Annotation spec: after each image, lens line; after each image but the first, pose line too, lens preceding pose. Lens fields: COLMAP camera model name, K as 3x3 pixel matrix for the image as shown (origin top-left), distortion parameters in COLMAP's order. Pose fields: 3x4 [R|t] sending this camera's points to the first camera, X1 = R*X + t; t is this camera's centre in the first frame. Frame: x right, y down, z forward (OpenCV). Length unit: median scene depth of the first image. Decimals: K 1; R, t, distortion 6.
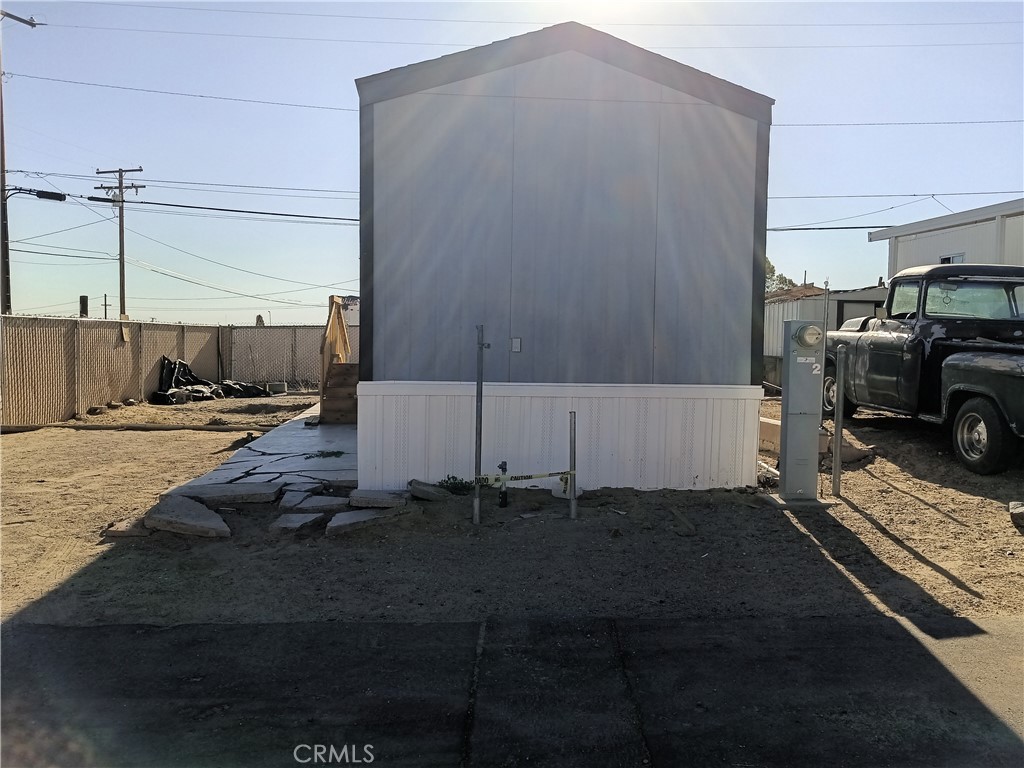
lens RADIAL K [[829.5, 0, 512.0], [0, 829.5, 384.0], [0, 0, 1]] dist [0.086342, -0.172241]
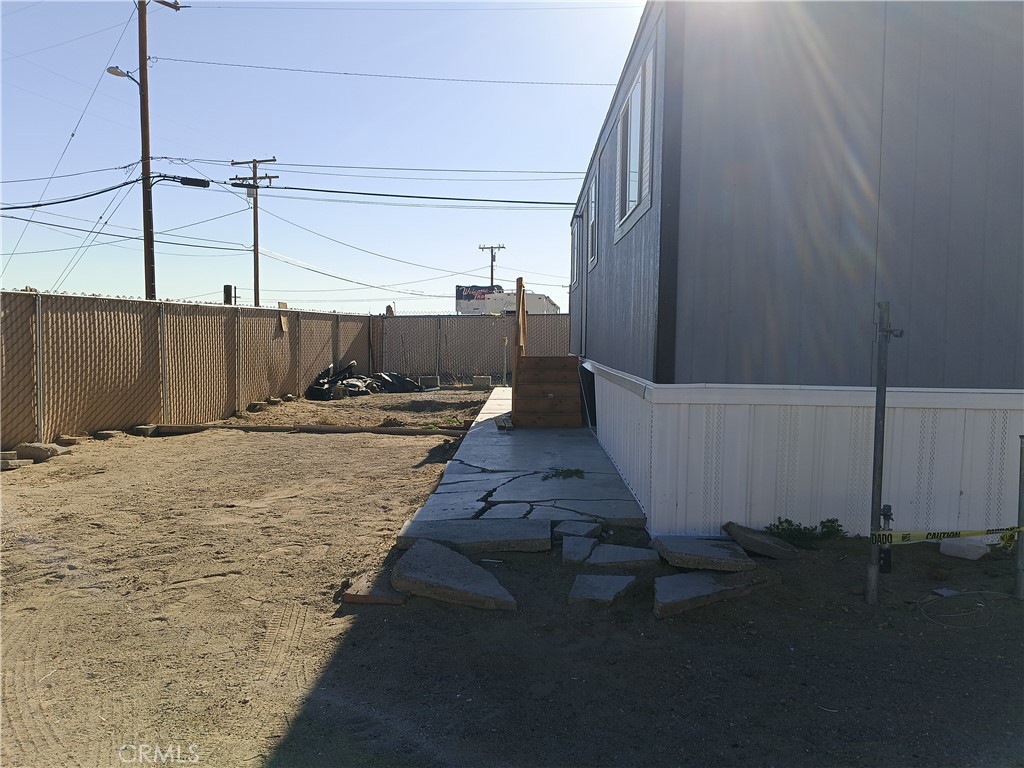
lens RADIAL K [[836.1, 0, 512.0], [0, 836.1, 384.0], [0, 0, 1]] dist [0.128787, -0.360337]
pose [[0.991564, 0.006925, -0.129433, -0.099475], [-0.005605, 0.999929, 0.010561, -0.004728], [0.129497, -0.009747, 0.991532, 0.123293]]
